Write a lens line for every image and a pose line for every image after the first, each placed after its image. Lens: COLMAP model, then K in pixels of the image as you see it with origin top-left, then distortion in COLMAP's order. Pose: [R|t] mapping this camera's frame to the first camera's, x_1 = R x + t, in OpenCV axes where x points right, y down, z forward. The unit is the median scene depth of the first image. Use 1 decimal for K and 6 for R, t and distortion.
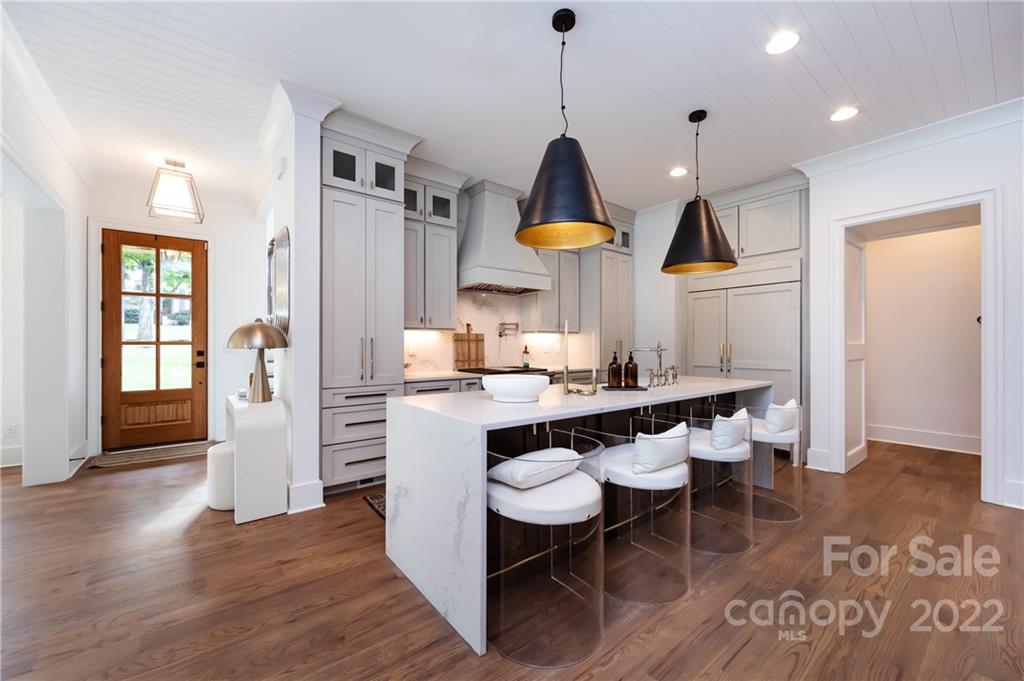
lens RADIAL K [[410.5, 0, 513.7], [0, 410.5, 340.7], [0, 0, 1]] dist [0.000493, 0.000051]
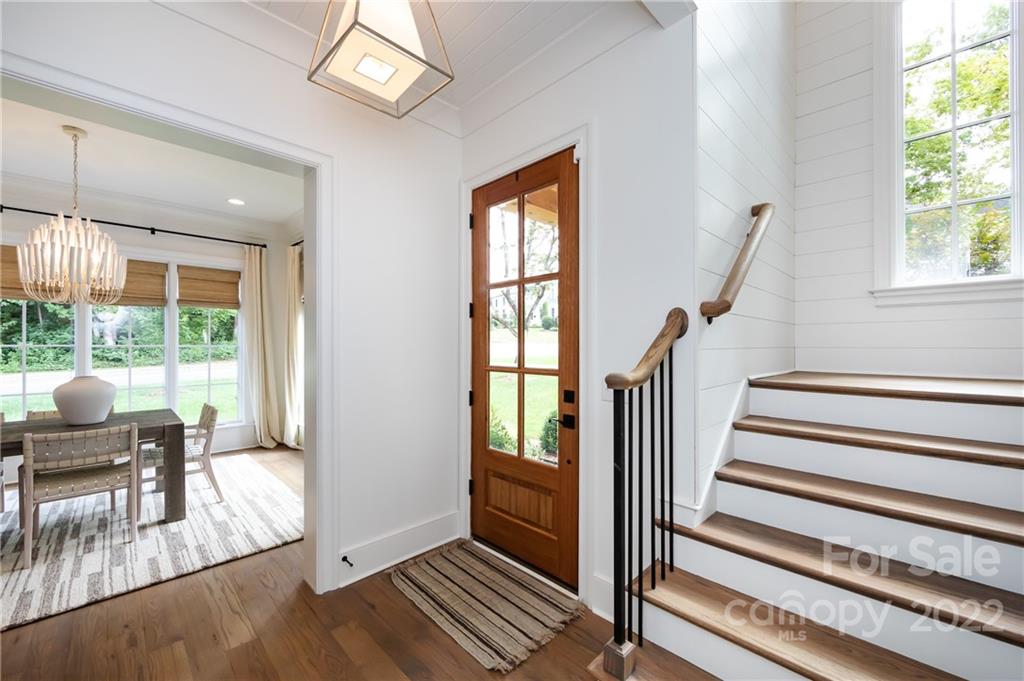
lens RADIAL K [[401.5, 0, 512.0], [0, 401.5, 340.5], [0, 0, 1]] dist [-0.000498, -0.000387]
pose [[0.116167, -0.005989, -0.993212, -0.357907], [0.006879, 0.999963, -0.005225, -0.031980], [0.993206, -0.006226, 0.116203, 0.965178]]
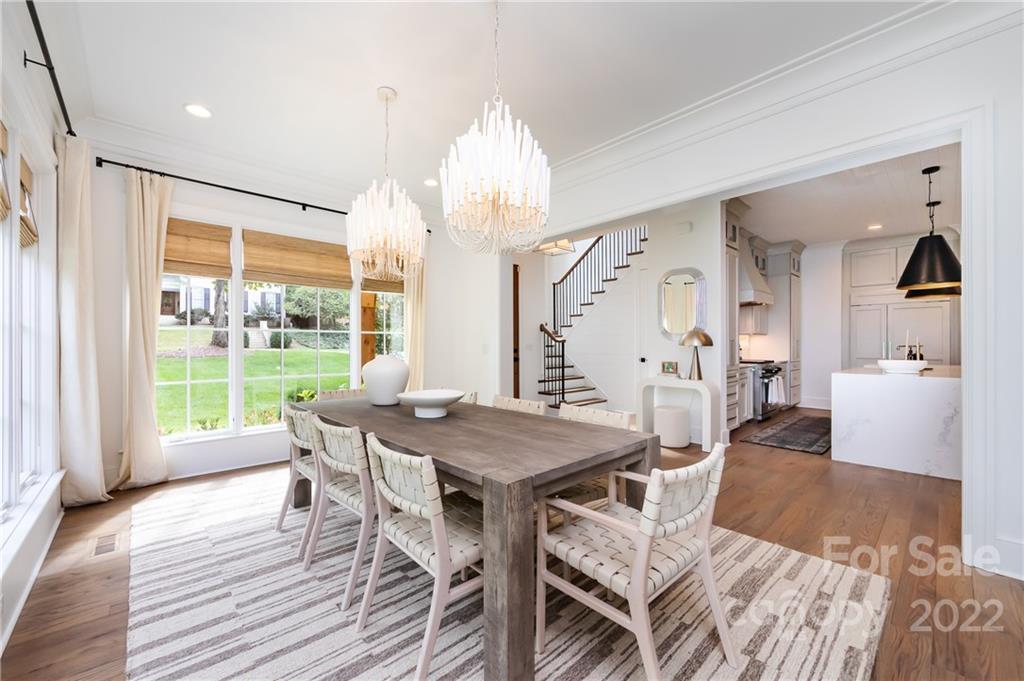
lens RADIAL K [[410.5, 0, 513.7], [0, 410.5, 340.7], [0, 0, 1]] dist [0.000493, 0.000051]
pose [[0.996161, -0.001417, 0.087532, -0.962362], [0.001090, 0.999992, 0.003778, -0.007822], [-0.087536, -0.003668, 0.996155, -0.331202]]
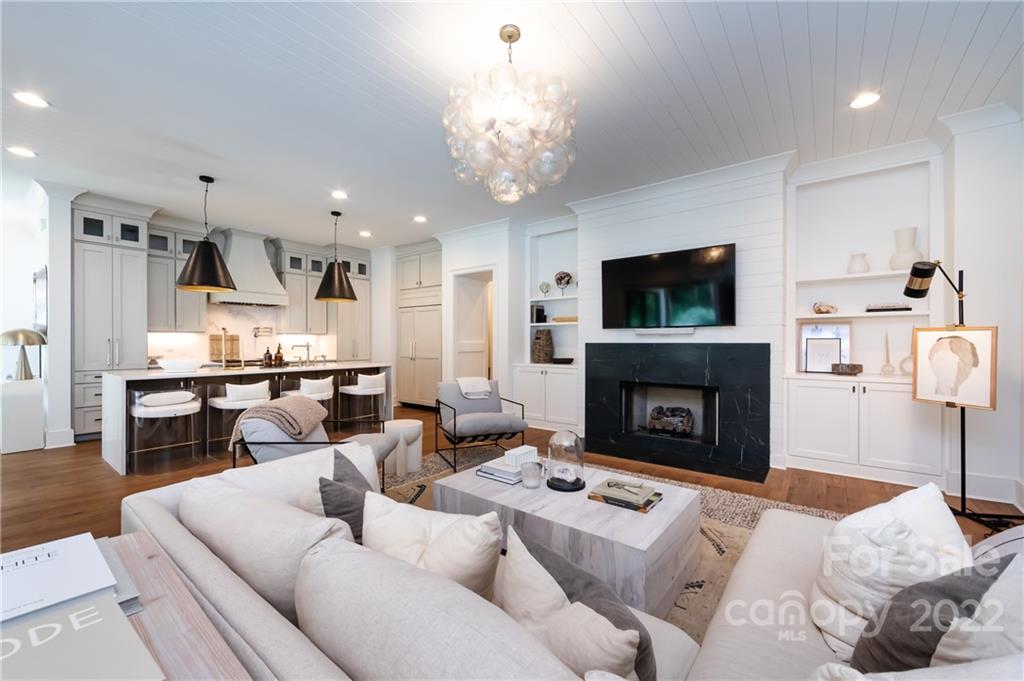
lens RADIAL K [[414.0, 0, 505.1], [0, 414.0, 342.4], [0, 0, 1]] dist [0.012091, -0.000200]
pose [[0.972626, 0.003111, 0.232356, 0.503358], [-0.005712, 0.999928, 0.010523, -0.012169], [-0.232307, -0.011562, 0.972574, -0.619409]]
